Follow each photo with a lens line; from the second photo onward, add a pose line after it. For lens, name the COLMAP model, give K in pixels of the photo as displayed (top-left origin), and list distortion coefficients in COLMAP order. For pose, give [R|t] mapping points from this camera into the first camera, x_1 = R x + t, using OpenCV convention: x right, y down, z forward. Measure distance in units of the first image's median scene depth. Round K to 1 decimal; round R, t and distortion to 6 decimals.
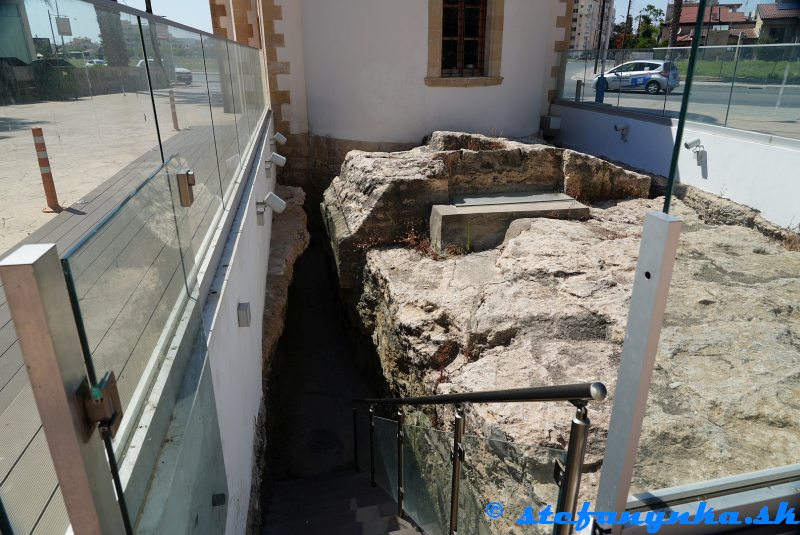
lens RADIAL K [[542.7, 0, 402.2], [0, 542.7, 268.7], [0, 0, 1]] dist [0.007342, -0.003007]
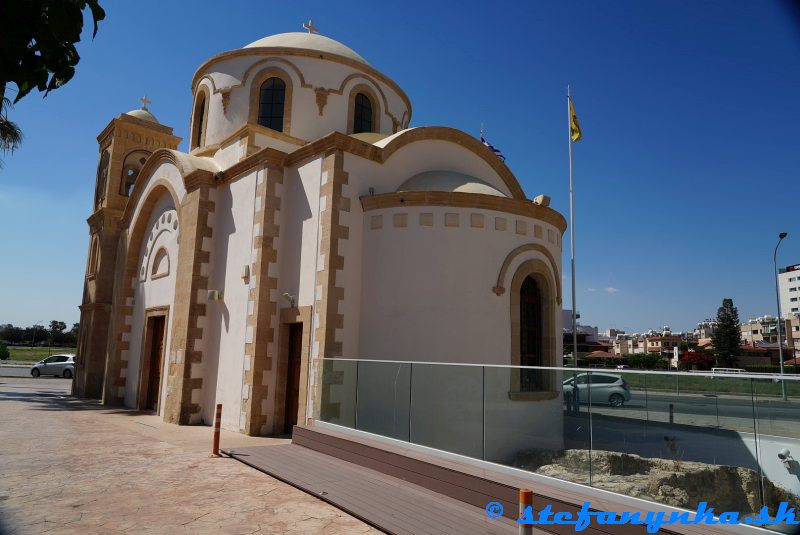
lens RADIAL K [[544.3, 0, 393.4], [0, 544.3, 270.3], [0, 0, 1]] dist [0.007074, 0.002891]
pose [[0.906574, 0.097624, 0.410600, -0.814189], [0.121046, 0.871864, -0.474554, -0.140694], [-0.404315, 0.479920, 0.778592, 0.294436]]
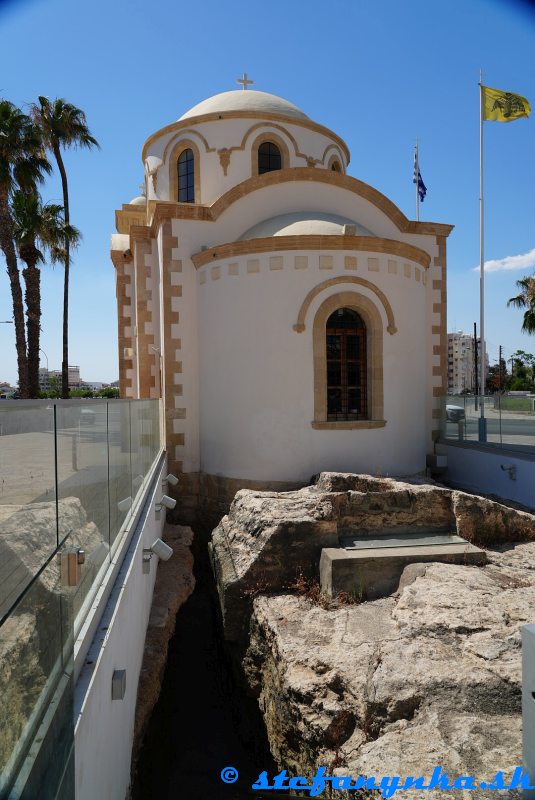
lens RADIAL K [[544.3, 0, 267.5], [0, 544.3, 400.0], [0, 0, 1]] dist [0.007074, 0.002891]
pose [[0.998996, -0.008864, -0.043920, 0.003421], [-0.007419, 0.933980, -0.357248, -0.015809], [0.044187, 0.357215, 0.932976, -0.013694]]
